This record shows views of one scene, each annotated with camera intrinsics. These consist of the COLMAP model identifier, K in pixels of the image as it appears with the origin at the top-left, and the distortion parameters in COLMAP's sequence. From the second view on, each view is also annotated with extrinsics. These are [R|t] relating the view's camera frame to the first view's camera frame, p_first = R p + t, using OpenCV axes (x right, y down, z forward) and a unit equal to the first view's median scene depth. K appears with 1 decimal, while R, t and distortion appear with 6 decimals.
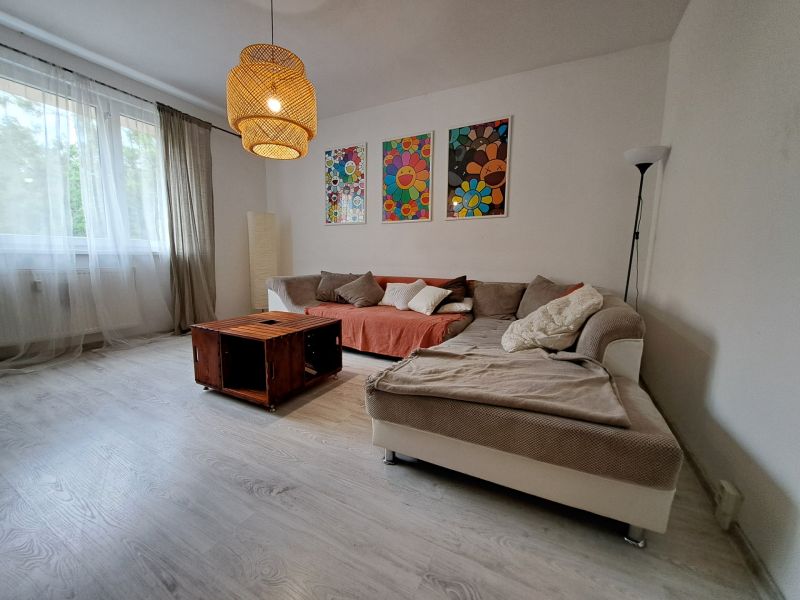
lens RADIAL K [[319.5, 0, 394.9], [0, 319.5, 300.5], [0, 0, 1]] dist [-0.011729, -0.000033]
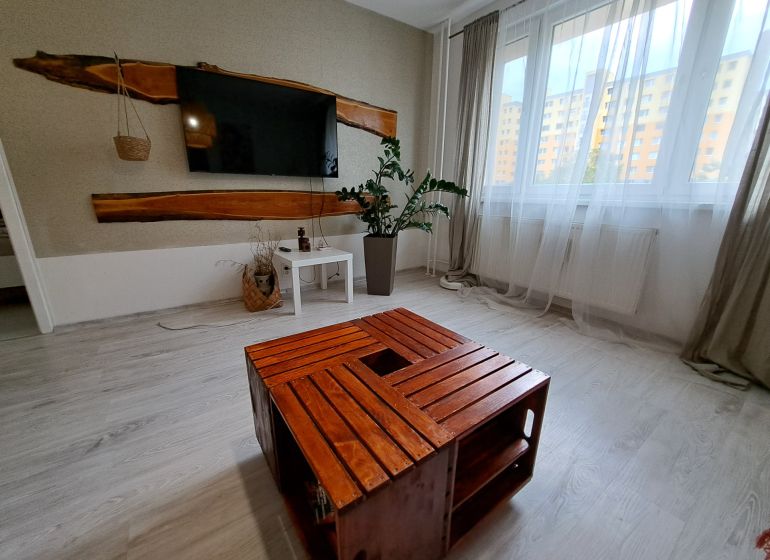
lens RADIAL K [[306.4, 0, 380.1], [0, 306.4, 282.0], [0, 0, 1]] dist [-0.011639, -0.000066]
pose [[-0.467152, 0.225682, -0.854890, -0.020708], [-0.128693, 0.939225, 0.318269, -0.116478], [0.874761, 0.258699, -0.409717, 0.743963]]
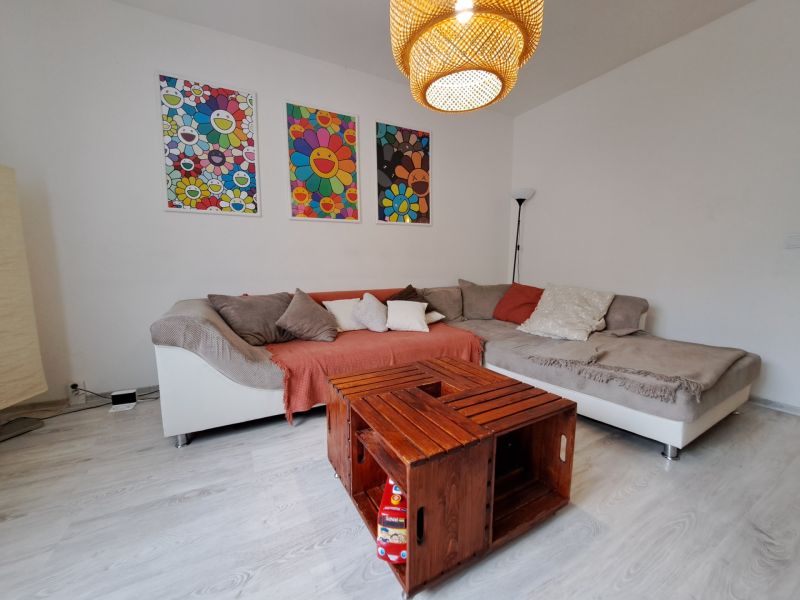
lens RADIAL K [[319.5, 0, 394.9], [0, 319.5, 300.5], [0, 0, 1]] dist [-0.011729, -0.000033]
pose [[0.559047, -0.115049, 0.821115, -0.572624], [0.119700, 0.991151, 0.057376, -0.085131], [-0.820450, 0.066212, 0.567871, 0.473399]]
